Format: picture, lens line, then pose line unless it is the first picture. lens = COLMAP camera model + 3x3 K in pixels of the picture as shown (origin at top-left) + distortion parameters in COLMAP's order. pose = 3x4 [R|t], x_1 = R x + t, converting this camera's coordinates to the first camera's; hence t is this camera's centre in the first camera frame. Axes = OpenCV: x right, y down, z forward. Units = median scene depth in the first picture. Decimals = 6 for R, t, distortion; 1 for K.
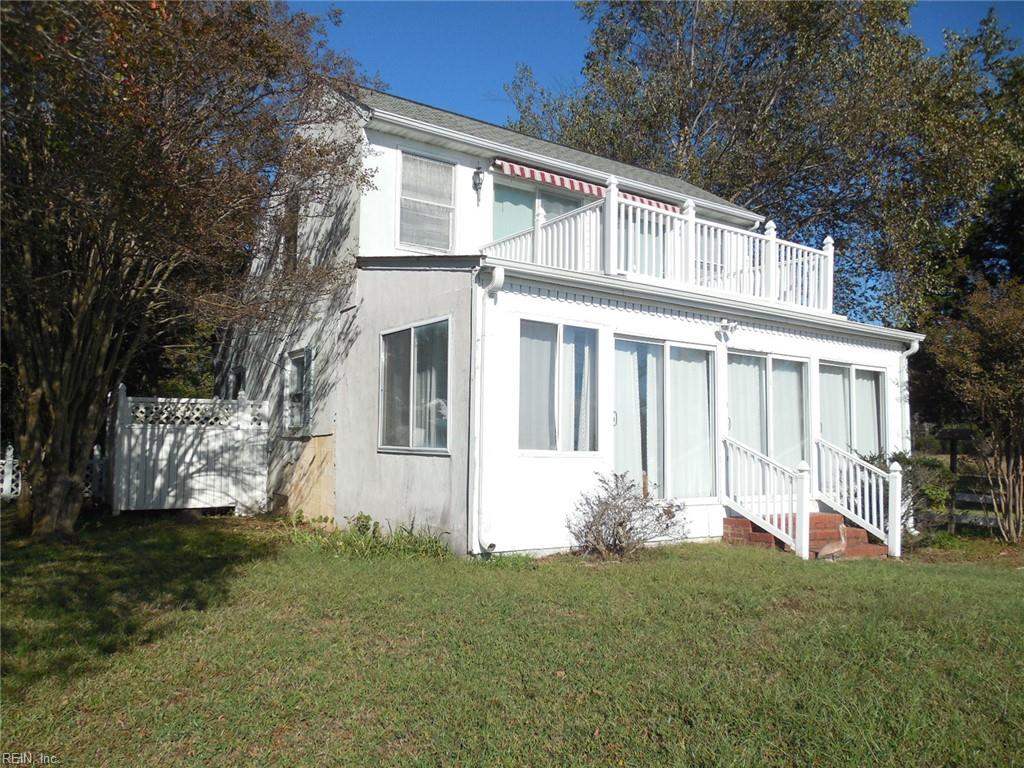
lens RADIAL K [[755.6, 0, 509.8], [0, 755.6, 379.2], [0, 0, 1]] dist [-0.008502, -0.003538]
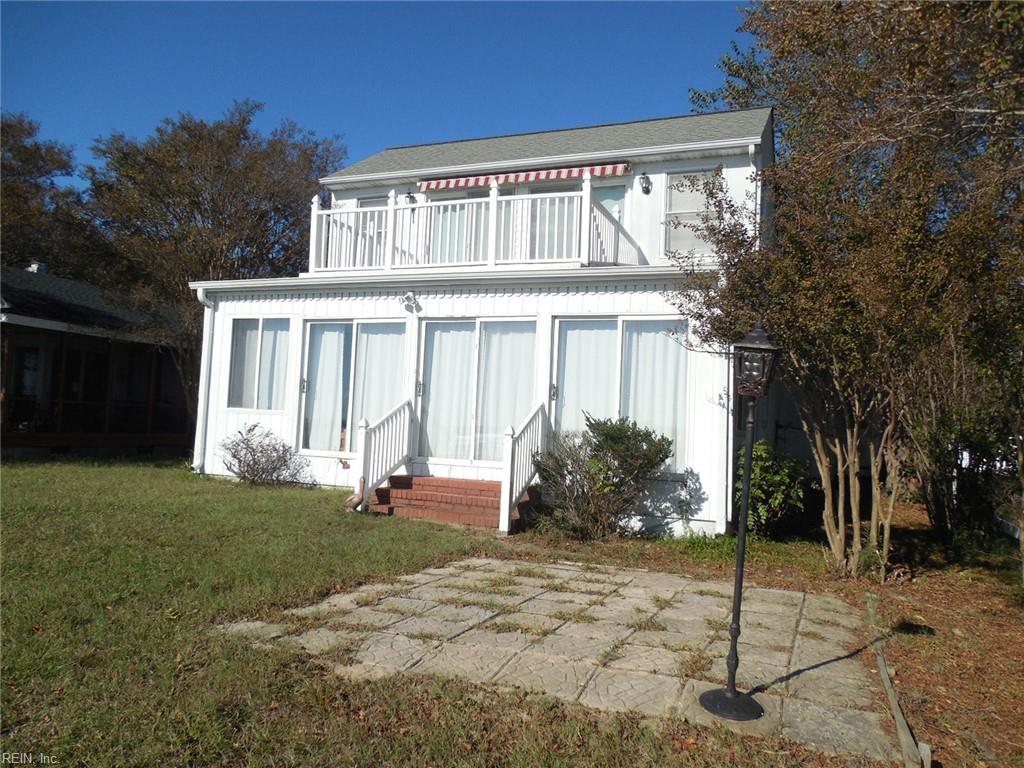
lens RADIAL K [[755.6, 0, 509.8], [0, 755.6, 379.2], [0, 0, 1]] dist [-0.008502, -0.003538]
pose [[0.574930, -0.047387, -0.816829, 1.306519], [0.035117, 0.998831, -0.033228, 0.090911], [0.817448, -0.009581, 0.575922, 0.510841]]
